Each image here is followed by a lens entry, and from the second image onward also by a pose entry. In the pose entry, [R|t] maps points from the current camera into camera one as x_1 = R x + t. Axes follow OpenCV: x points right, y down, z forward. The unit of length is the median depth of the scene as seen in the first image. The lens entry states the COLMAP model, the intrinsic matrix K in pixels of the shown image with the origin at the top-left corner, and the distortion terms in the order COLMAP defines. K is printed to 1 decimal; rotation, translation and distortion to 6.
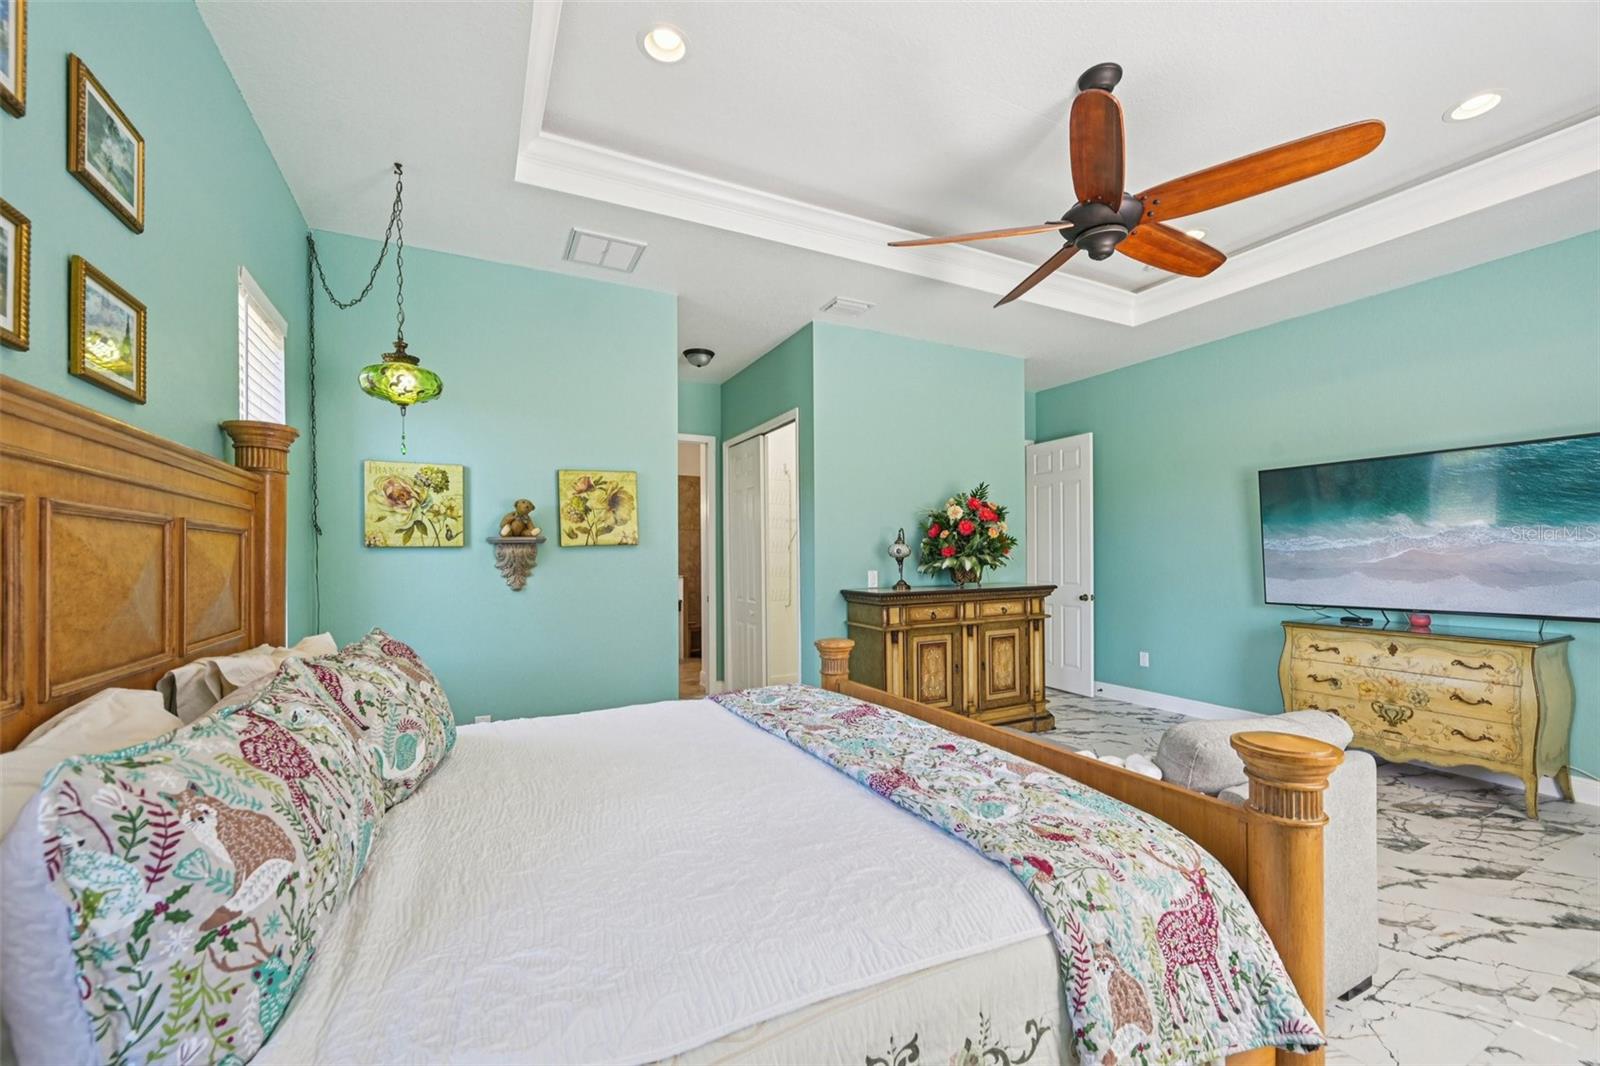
lens RADIAL K [[636.8, 0, 805.6], [0, 636.8, 548.2], [0, 0, 1]] dist [0.000951, -0.000501]
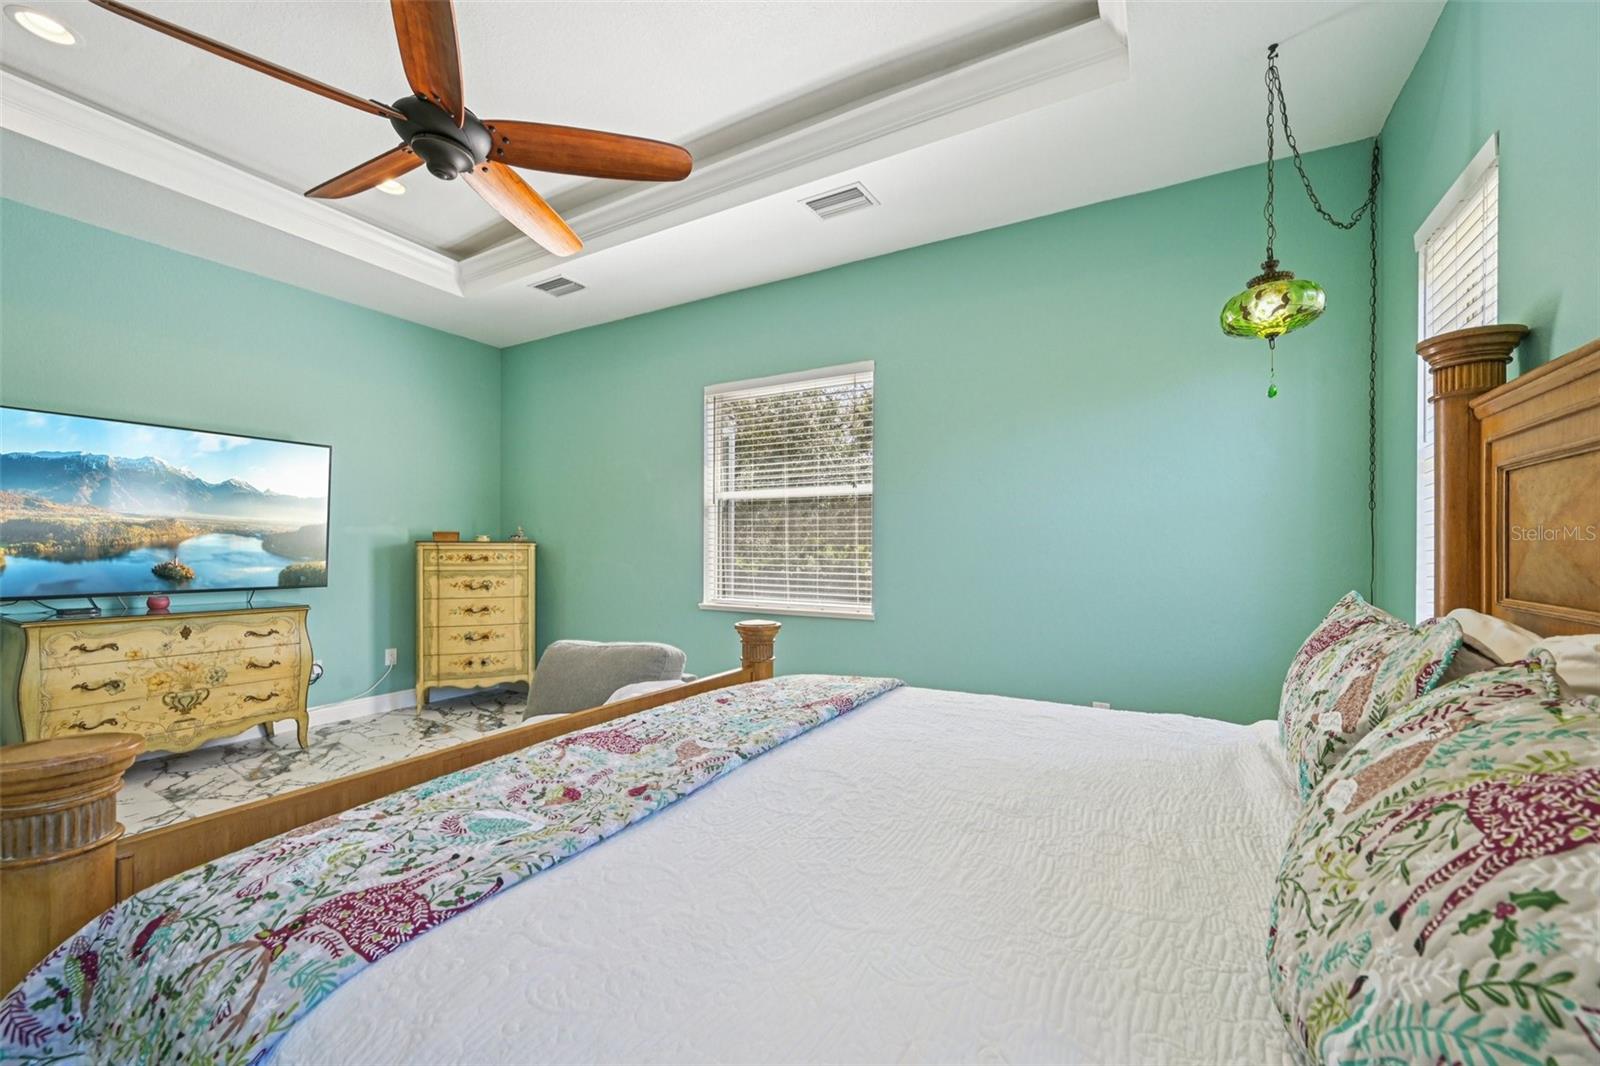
lens RADIAL K [[636.8, 0, 810.9], [0, 636.8, 544.6], [0, 0, 1]] dist [0.000951, -0.000501]
pose [[-0.550146, 0.012322, 0.834978, -0.384148], [-0.009757, 0.999728, -0.021182, 0.040618], [-0.835012, -0.019800, -0.549876, 0.765460]]
